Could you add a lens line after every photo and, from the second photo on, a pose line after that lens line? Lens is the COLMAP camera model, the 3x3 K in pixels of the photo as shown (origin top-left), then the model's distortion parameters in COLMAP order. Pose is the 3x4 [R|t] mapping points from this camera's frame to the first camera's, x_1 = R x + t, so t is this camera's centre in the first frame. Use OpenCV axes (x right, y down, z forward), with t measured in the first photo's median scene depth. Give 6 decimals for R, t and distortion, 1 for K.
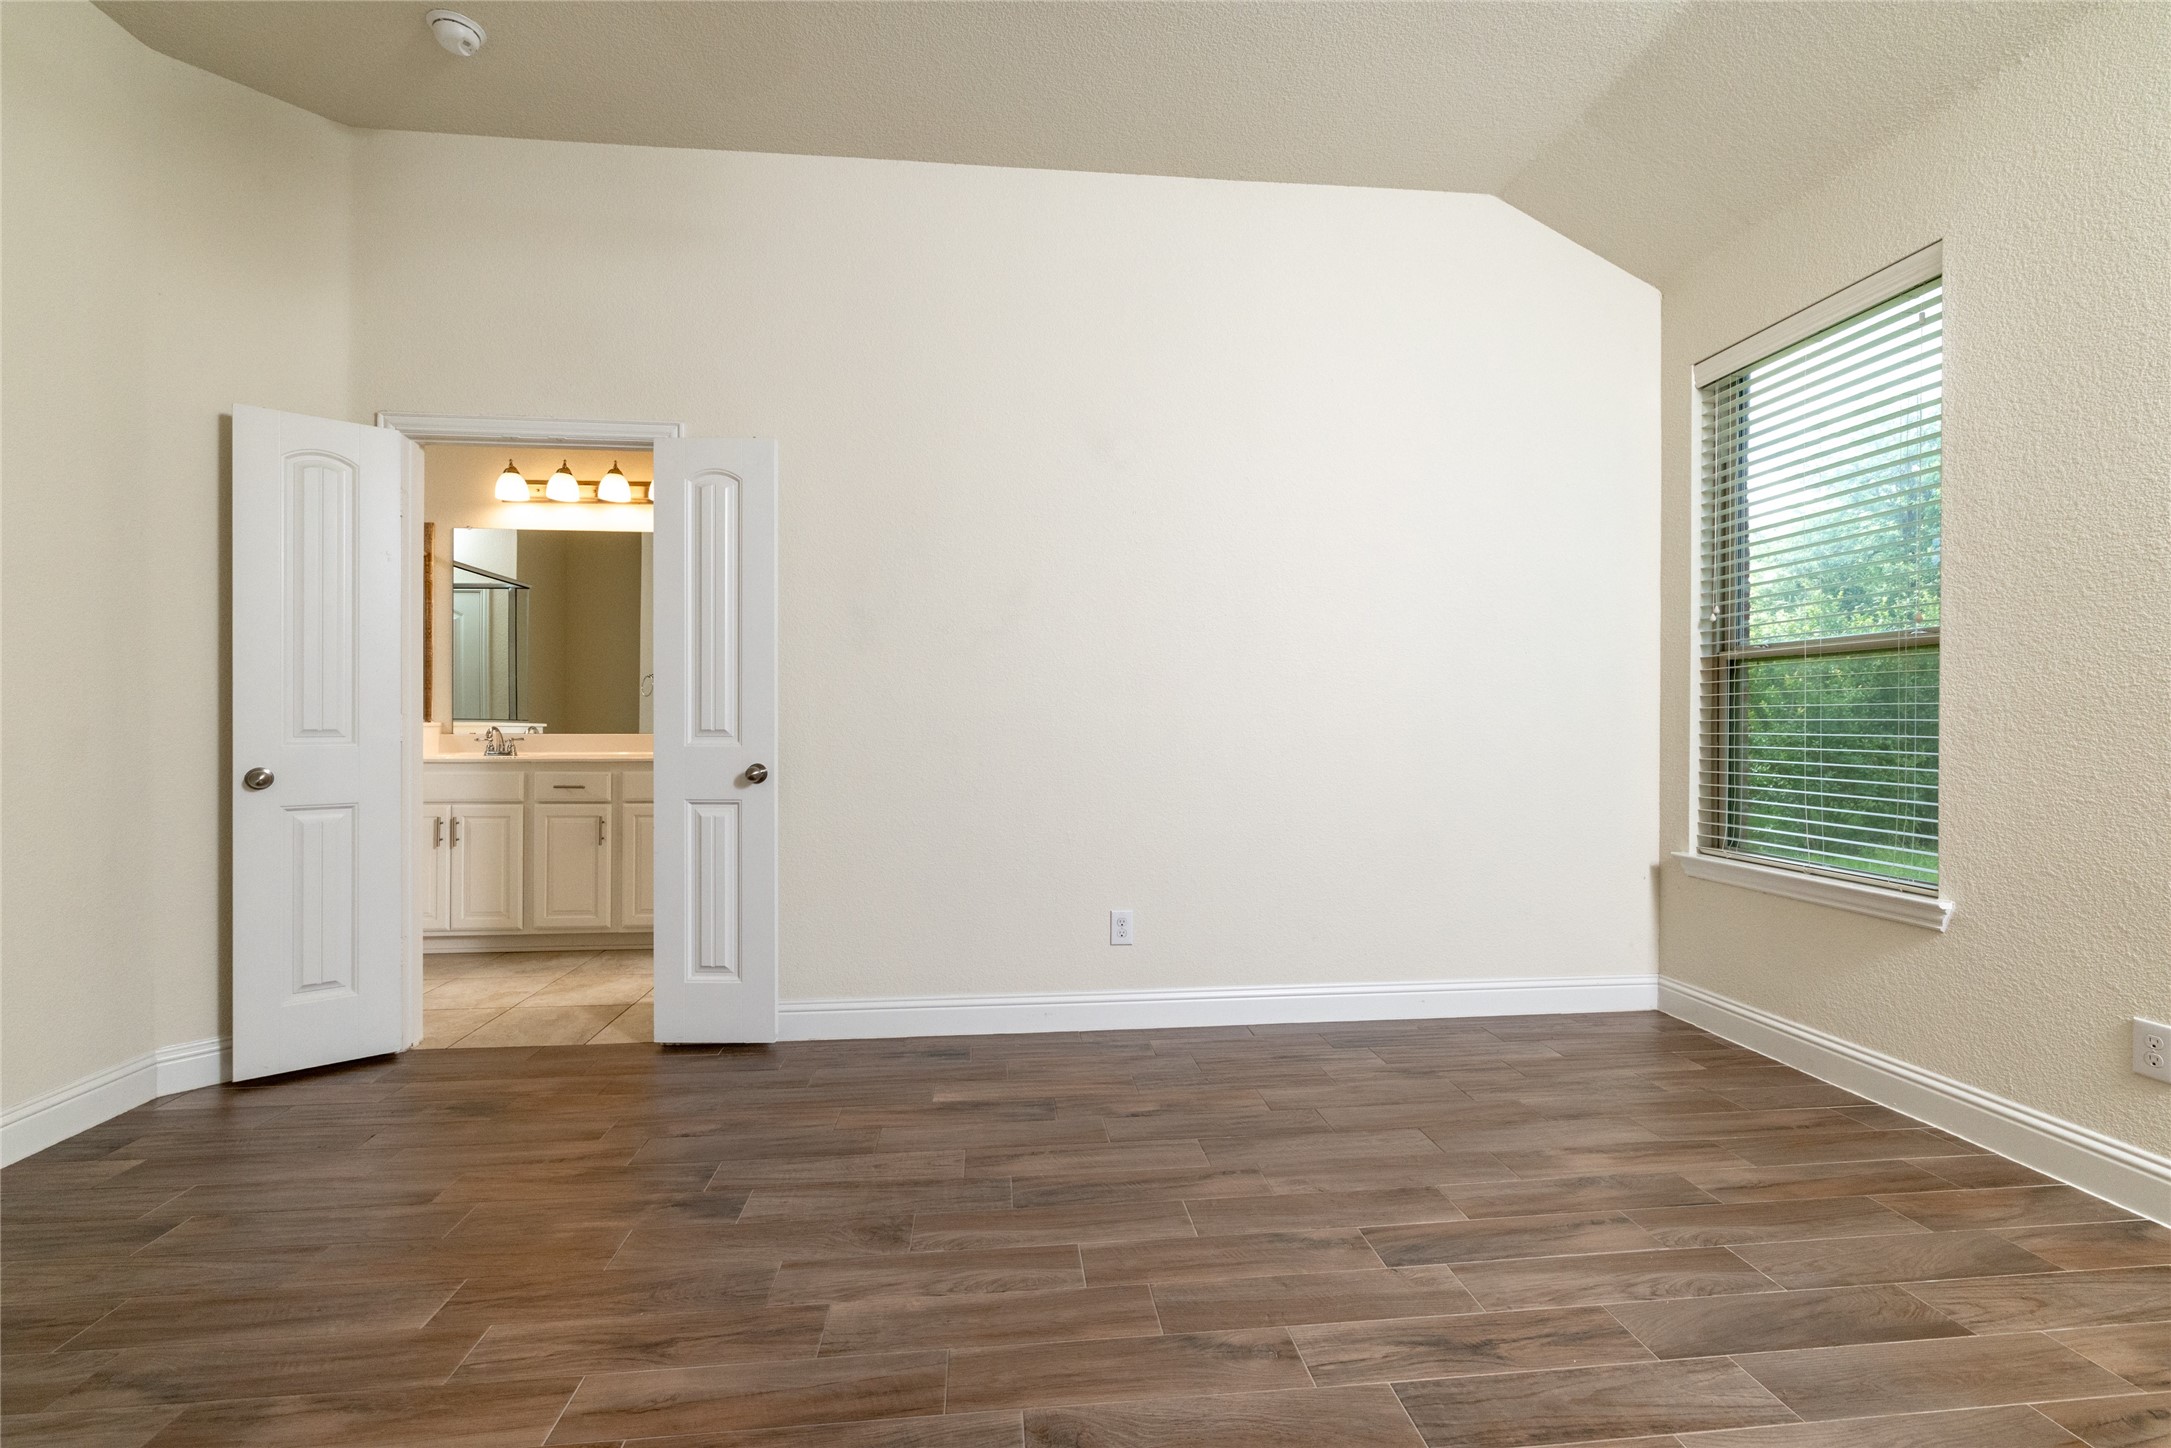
lens RADIAL K [[929.6, 0, 1074.5], [0, 929.6, 721.6], [0, 0, 1]] dist [-0.001892, 0.001222]
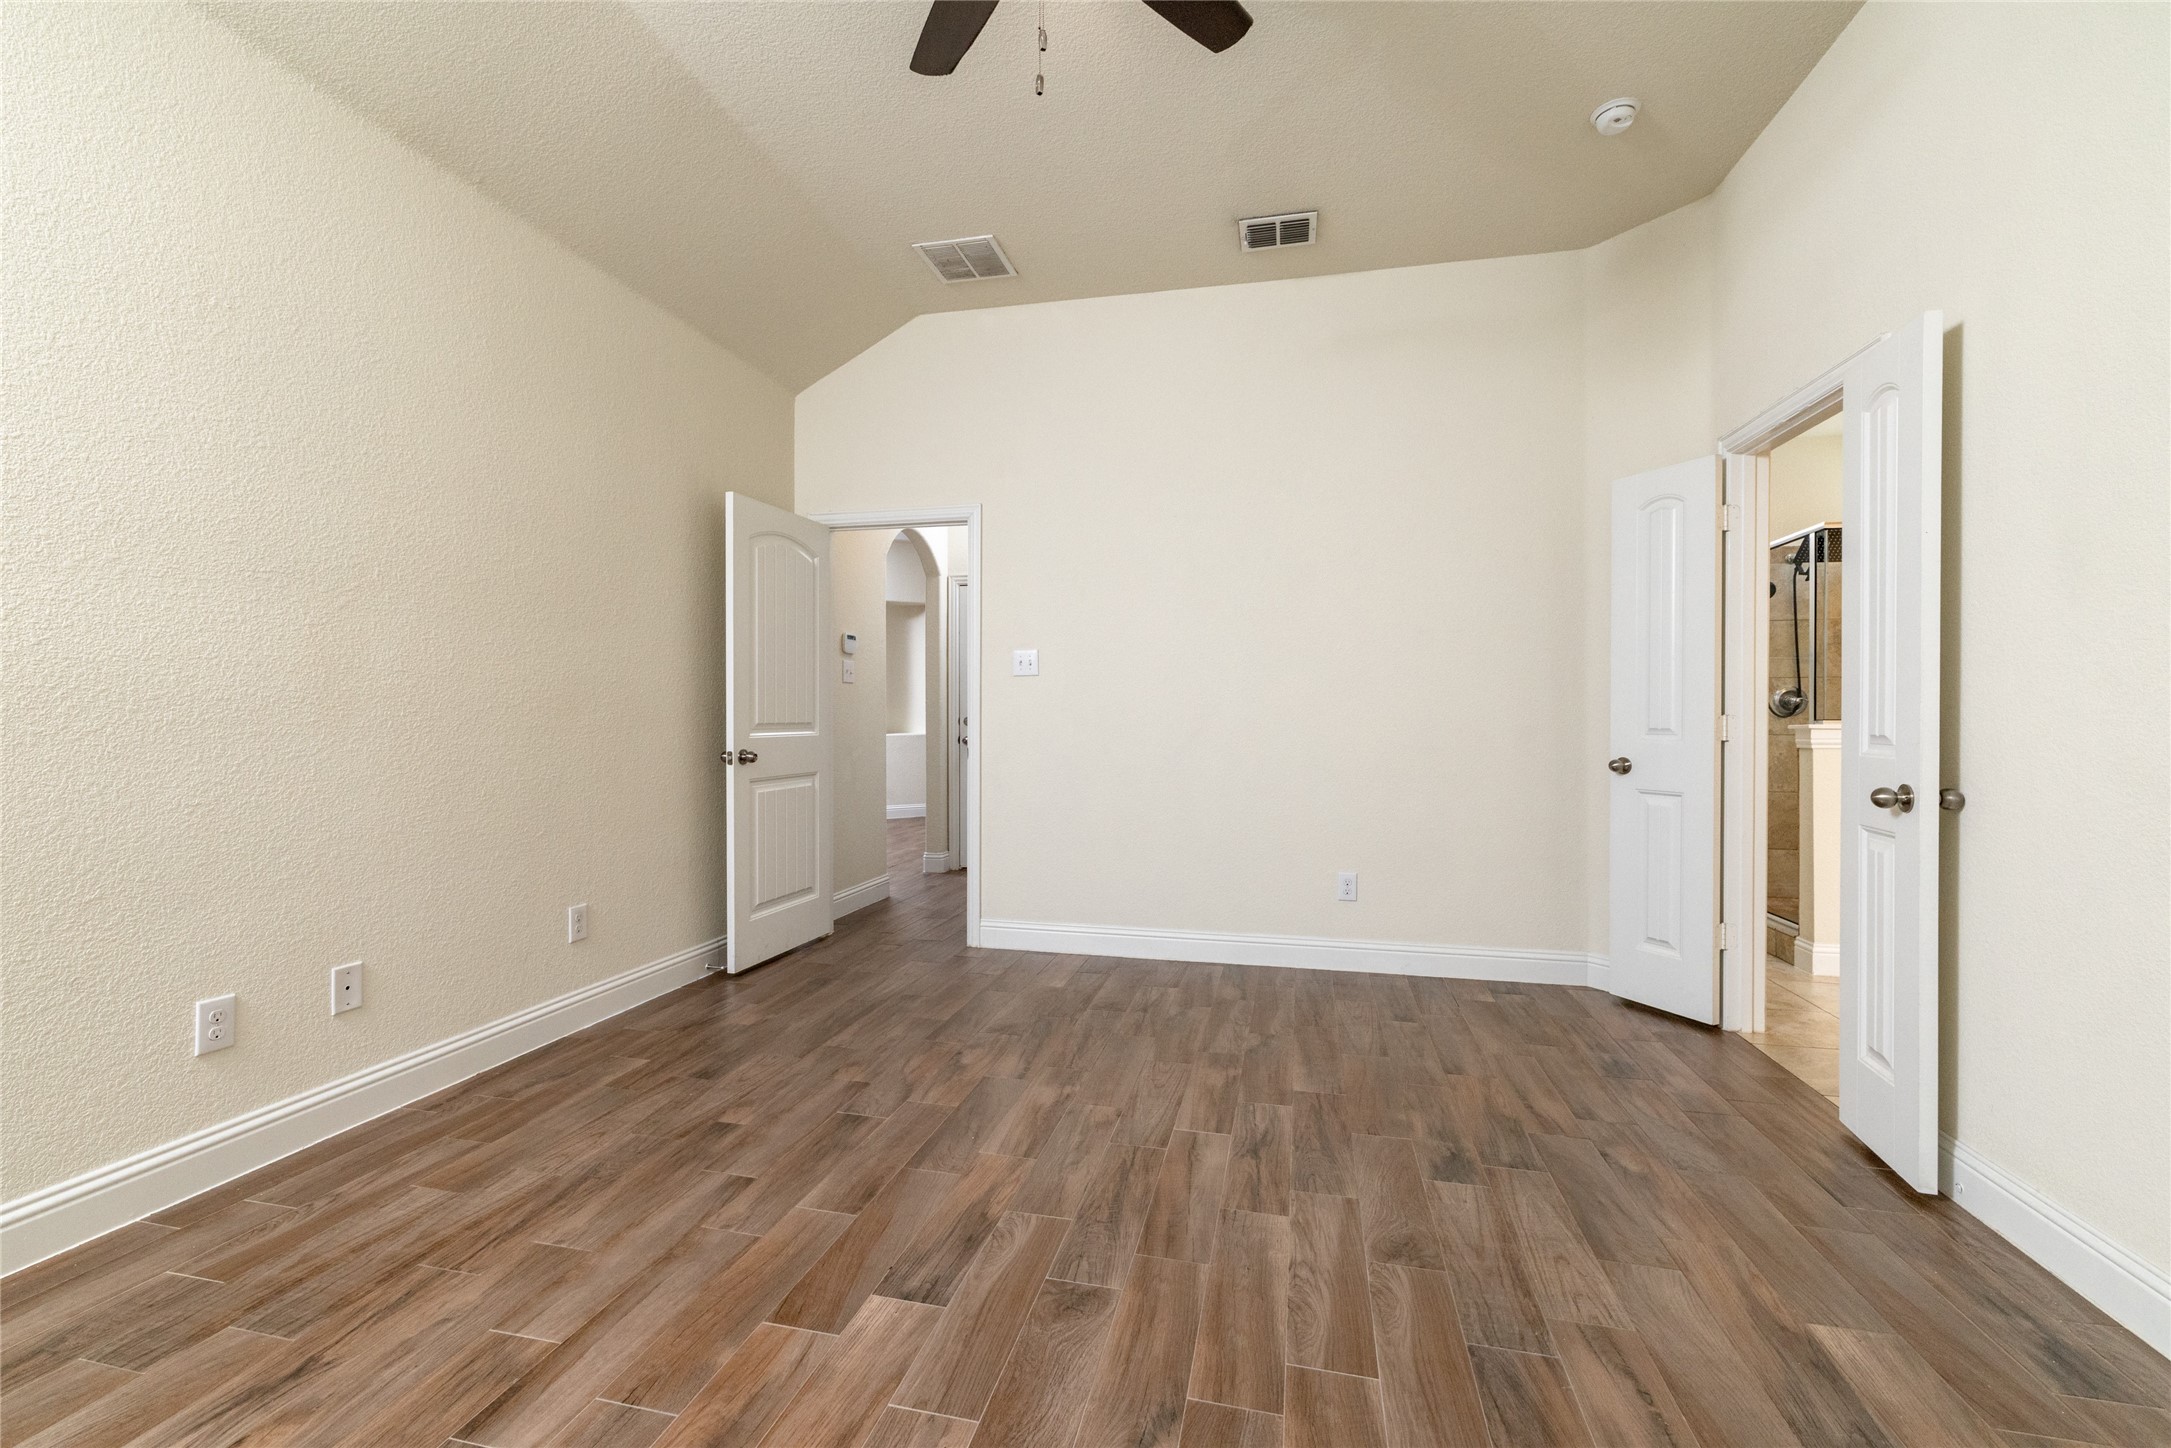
lens RADIAL K [[929.6, 0, 1085.4], [0, 929.6, 720.7], [0, 0, 1]] dist [-0.001892, 0.001222]
pose [[-0.319802, 0.001942, -0.947483, 0.770444], [-0.006317, 0.999971, 0.004181, -0.002675], [0.947463, 0.007322, -0.319780, 0.933283]]
